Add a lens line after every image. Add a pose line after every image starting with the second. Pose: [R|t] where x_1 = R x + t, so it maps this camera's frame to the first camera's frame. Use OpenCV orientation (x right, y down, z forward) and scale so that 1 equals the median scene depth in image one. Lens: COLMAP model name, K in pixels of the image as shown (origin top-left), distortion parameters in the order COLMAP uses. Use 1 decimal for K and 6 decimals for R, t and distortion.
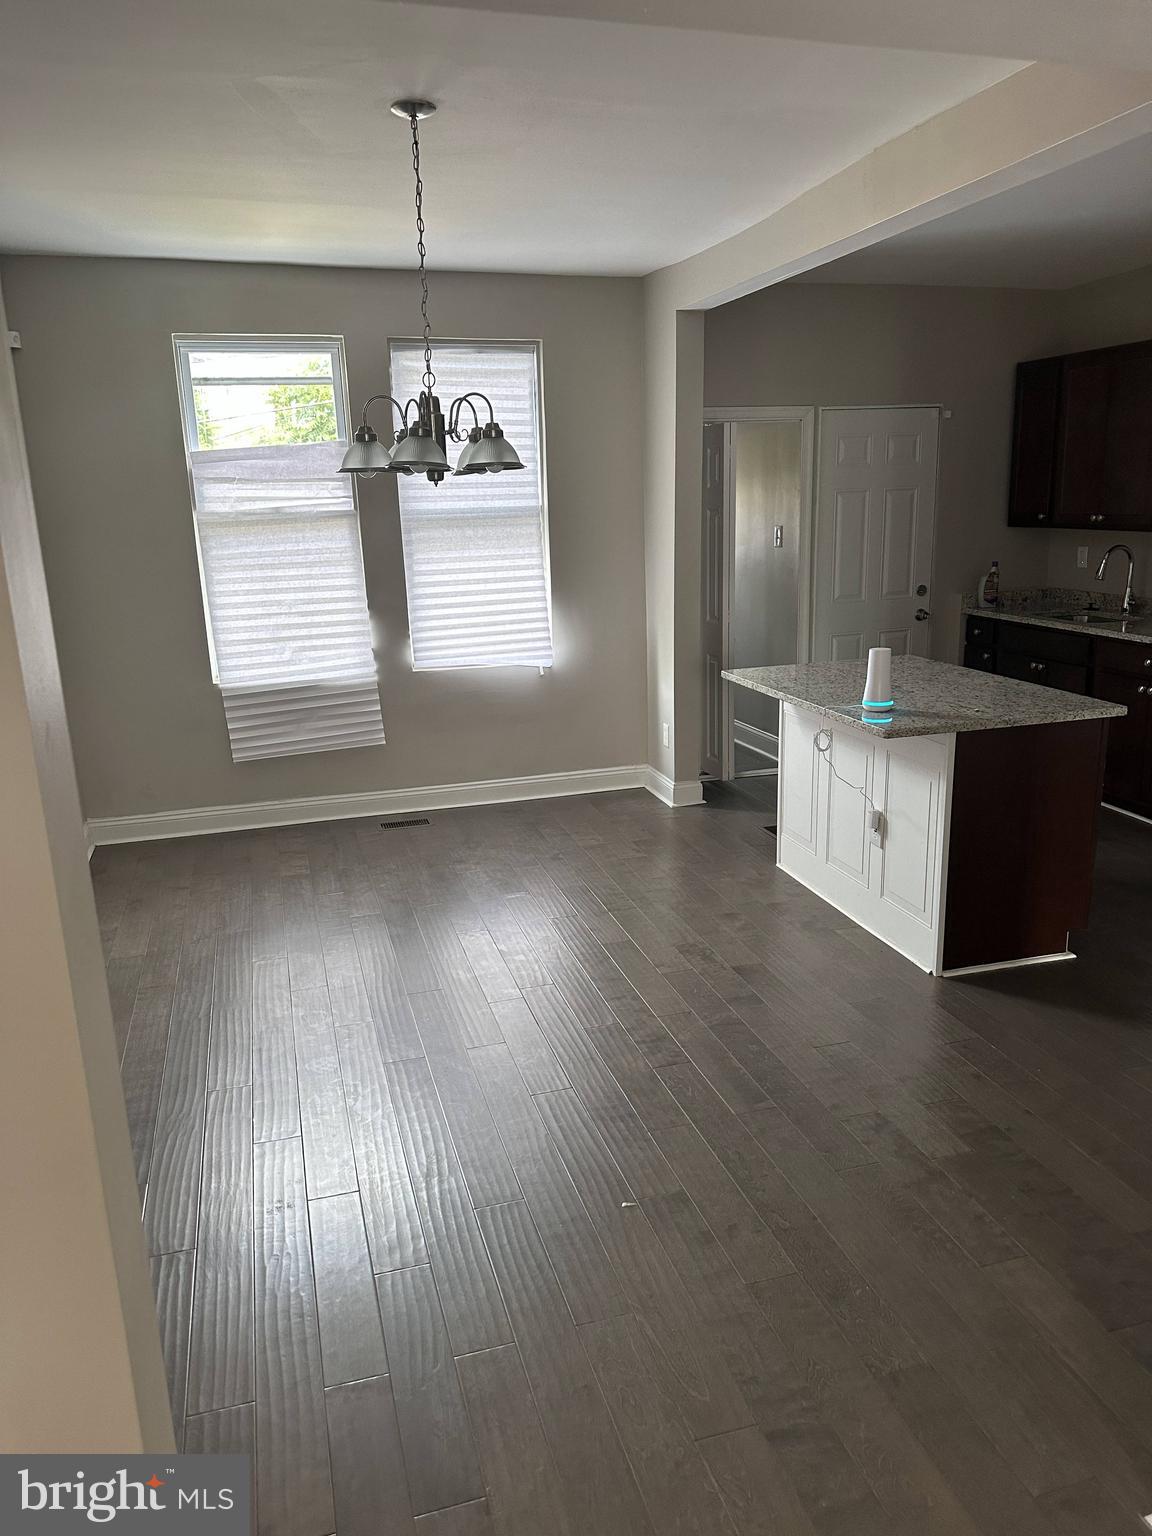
lens RADIAL K [[1080.8, 0, 576.0], [0, 1080.8, 768.0], [0, 0, 1]] dist [0.158255, -0.295558]
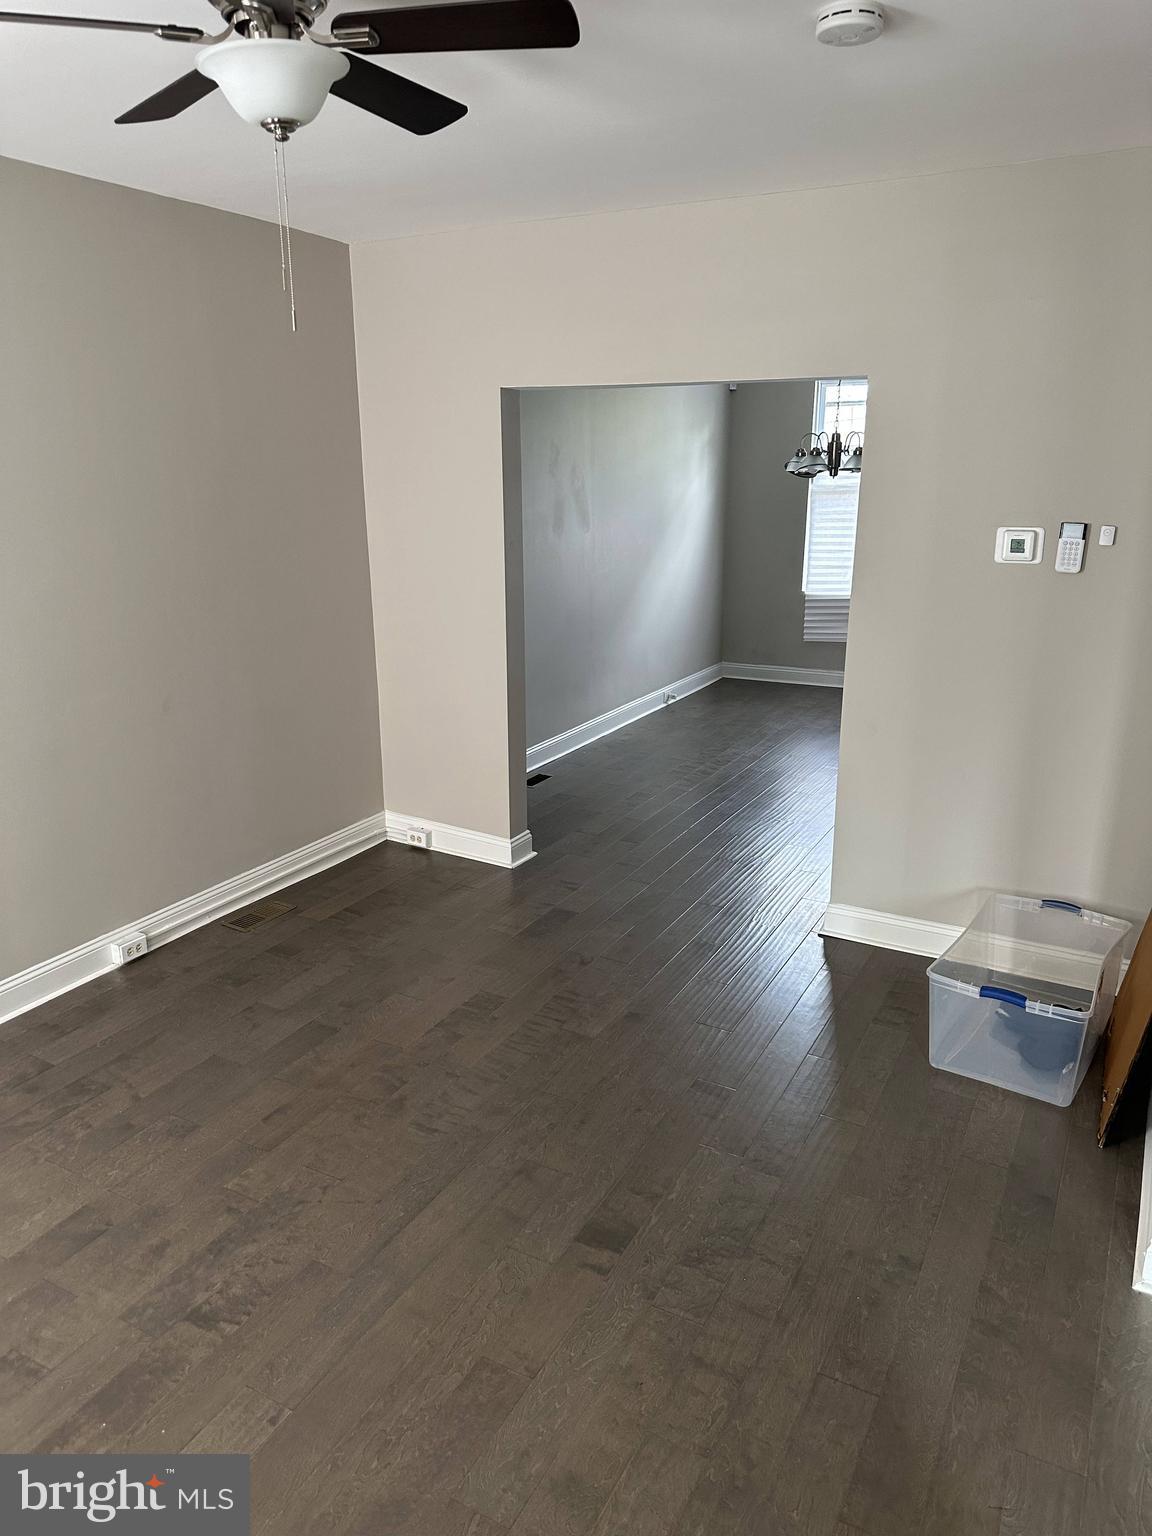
lens RADIAL K [[1080.8, 0, 576.0], [0, 1080.8, 768.0], [0, 0, 1]] dist [0.158255, -0.295558]
pose [[0.725243, 0.214036, -0.654378, 0.543457], [-0.189317, 0.975808, 0.109352, 0.066091], [0.661953, 0.044578, 0.748219, -0.425116]]
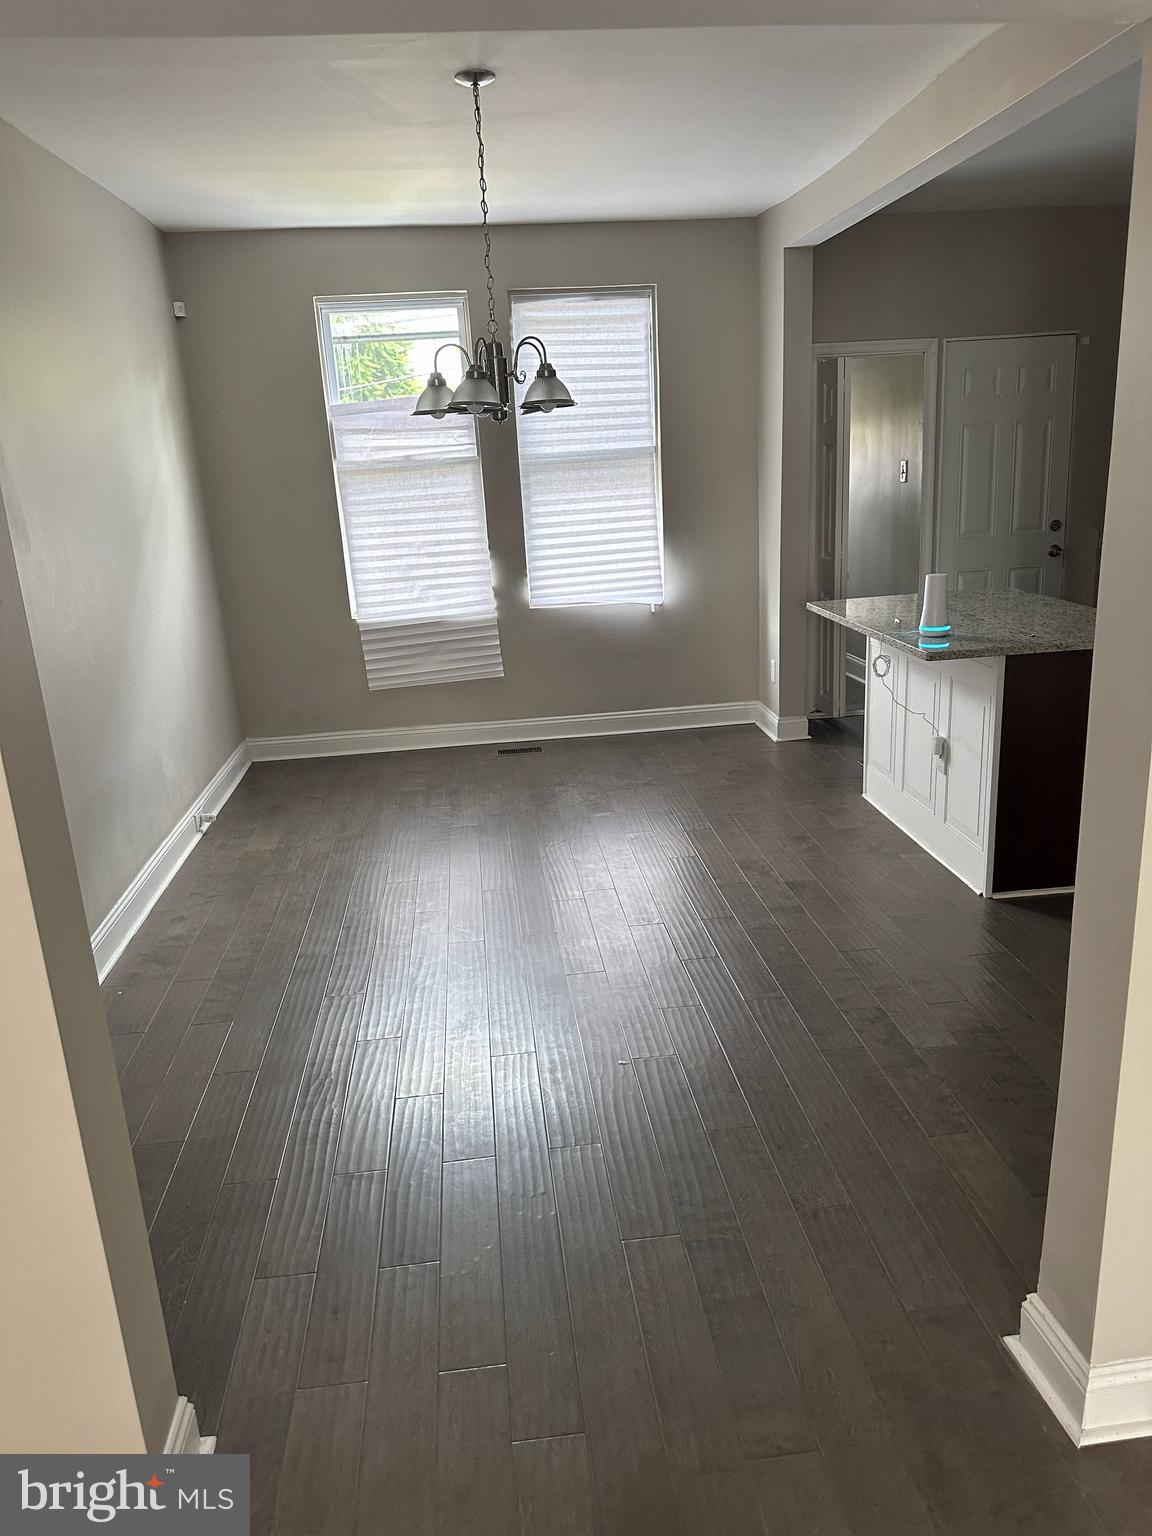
lens RADIAL K [[1080.8, 0, 576.0], [0, 1080.8, 768.0], [0, 0, 1]] dist [0.158255, -0.295558]
pose [[0.983701, 0.026118, -0.177908, 0.091409], [-0.019023, 0.998959, 0.041469, 0.023414], [0.178805, -0.037409, 0.983173, -0.047944]]
